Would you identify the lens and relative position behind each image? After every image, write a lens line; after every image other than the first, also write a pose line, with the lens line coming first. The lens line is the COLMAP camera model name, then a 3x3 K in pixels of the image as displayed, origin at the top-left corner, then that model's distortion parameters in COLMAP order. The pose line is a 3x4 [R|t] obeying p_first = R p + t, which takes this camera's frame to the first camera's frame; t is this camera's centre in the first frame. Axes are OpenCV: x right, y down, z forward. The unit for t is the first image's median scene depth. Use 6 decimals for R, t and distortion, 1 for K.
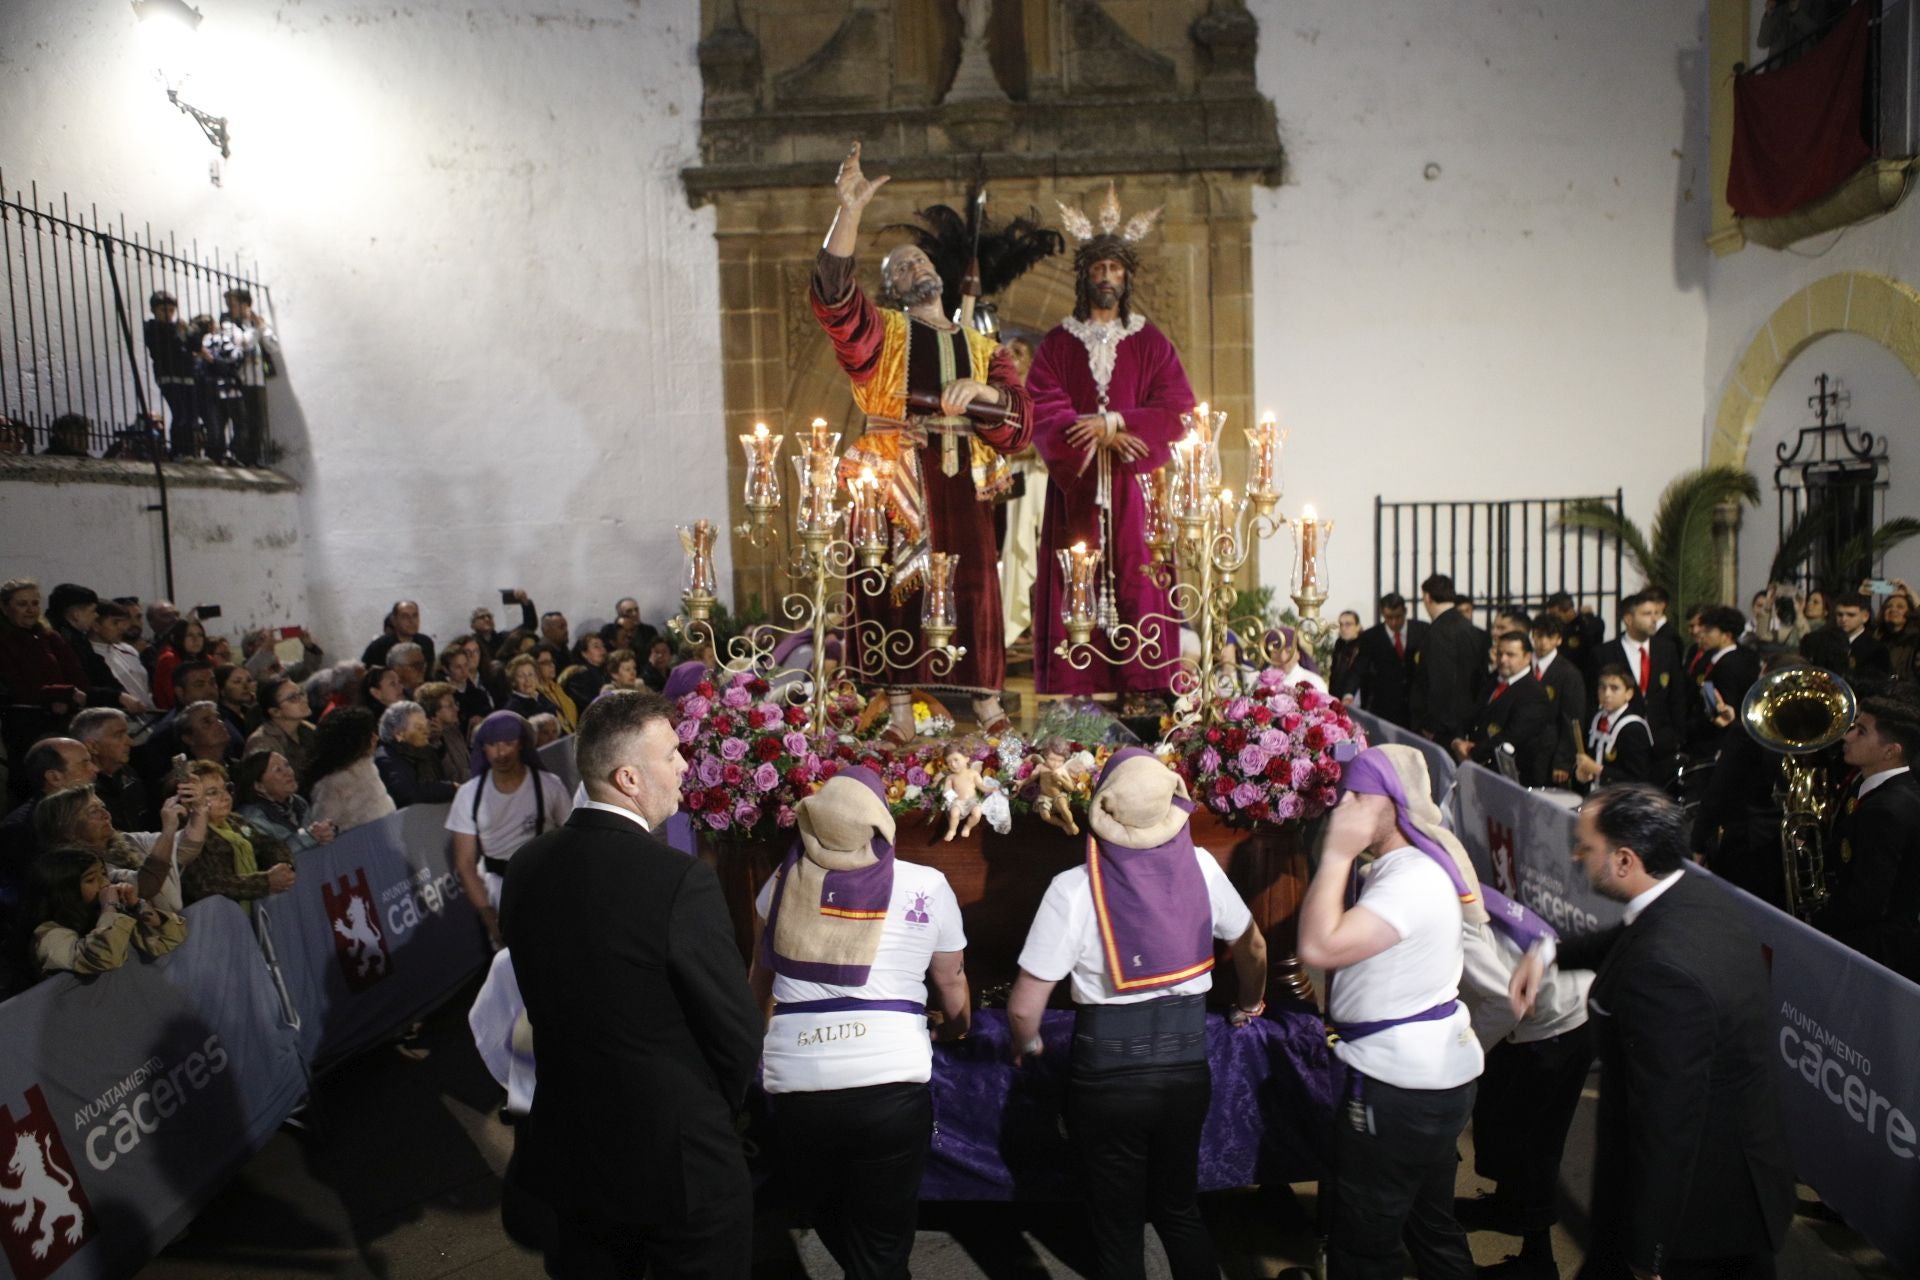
lens RADIAL K [[1350.9, 0, 999.8], [0, 1350.9, 653.6], [0, 0, 1]] dist [-0.094661, 0.066805]
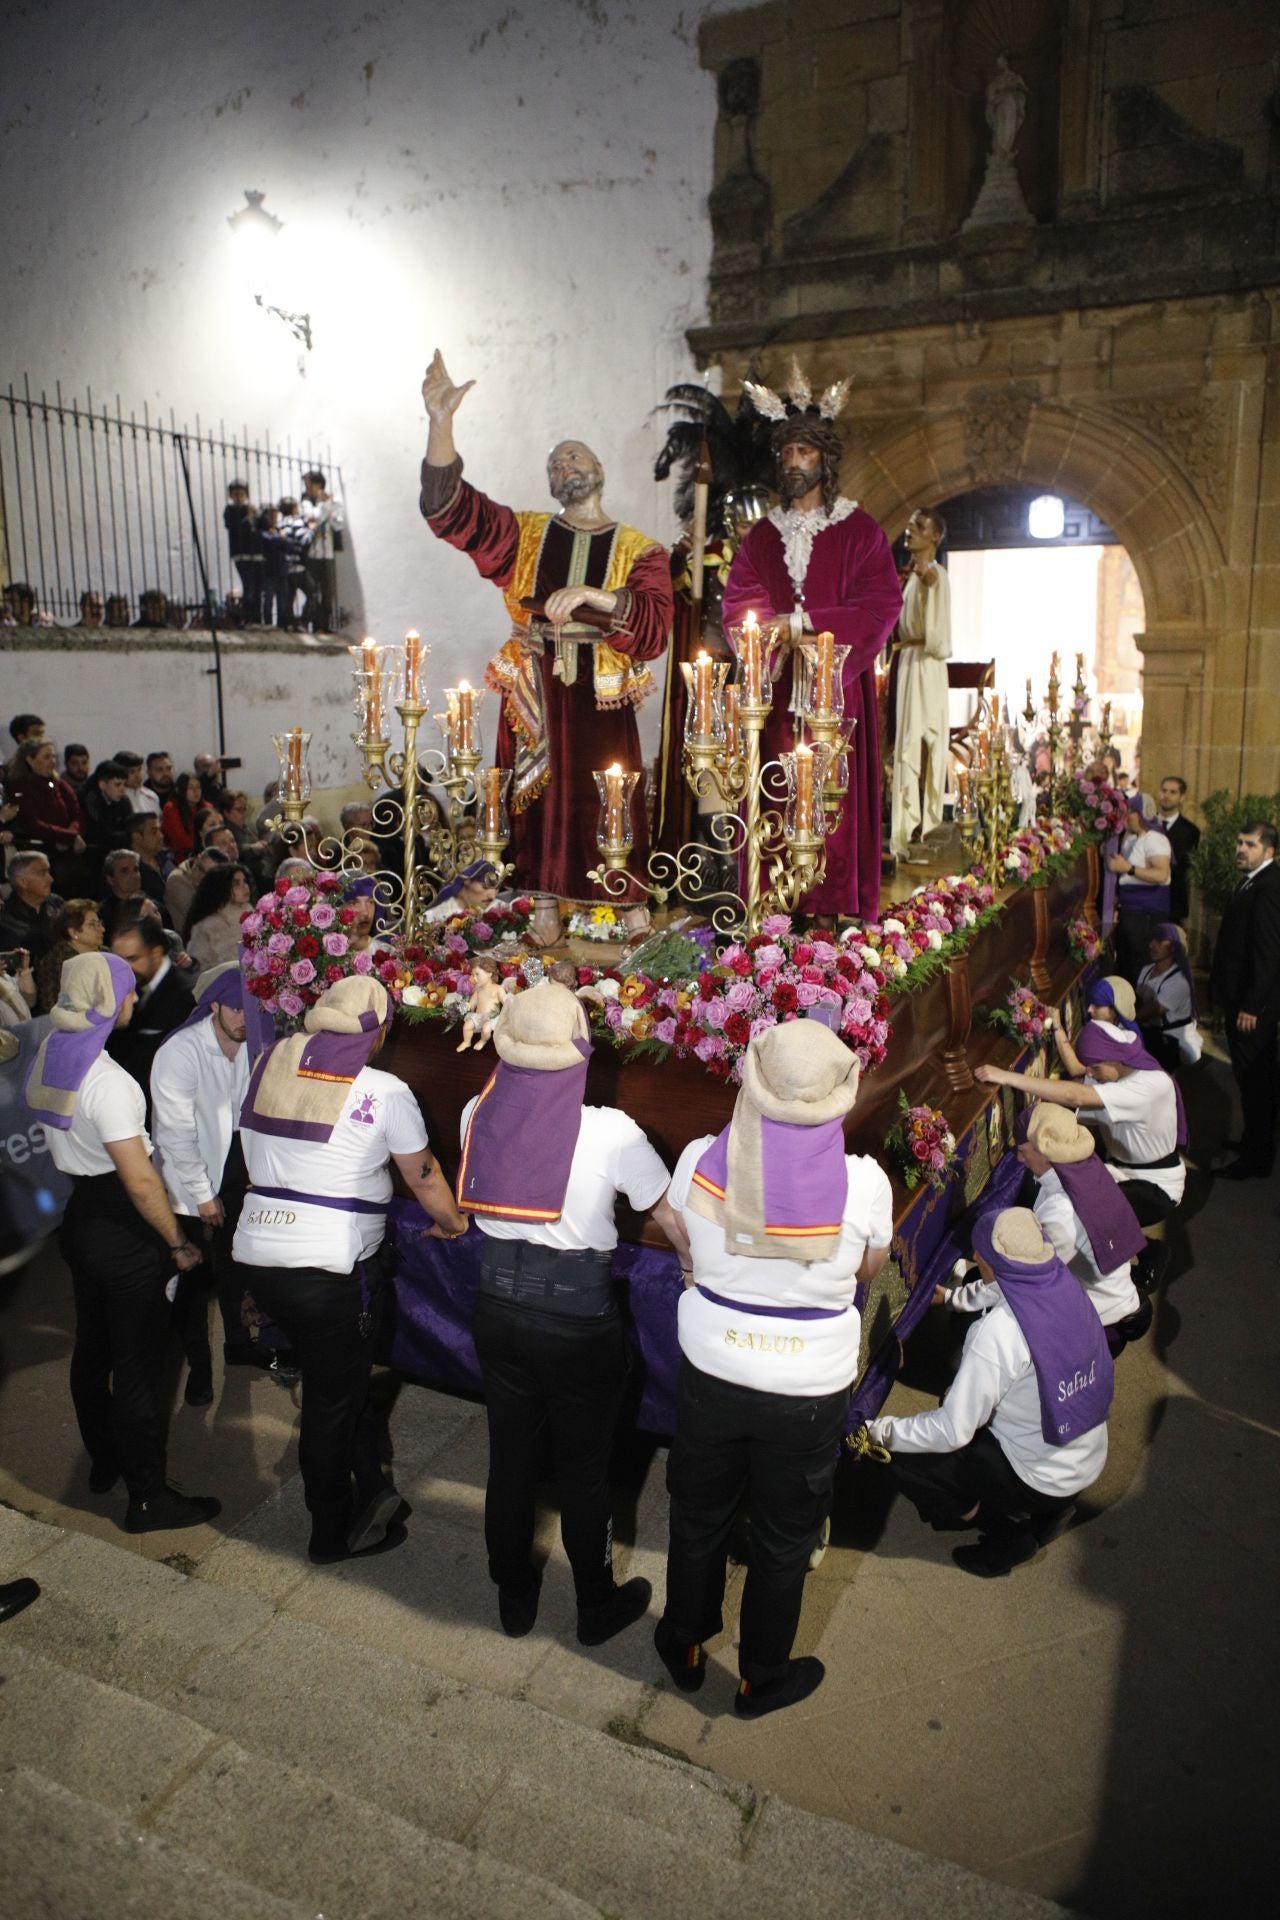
lens RADIAL K [[1350.9, 0, 643.6], [0, 1350.9, 981.6], [0, 0, 1]] dist [-0.094661, 0.066805]
pose [[0.905239, 0.114838, -0.409089, 0.189860], [-0.060257, 0.987750, 0.143941, -0.026908], [0.420608, -0.105651, 0.901070, 0.049387]]
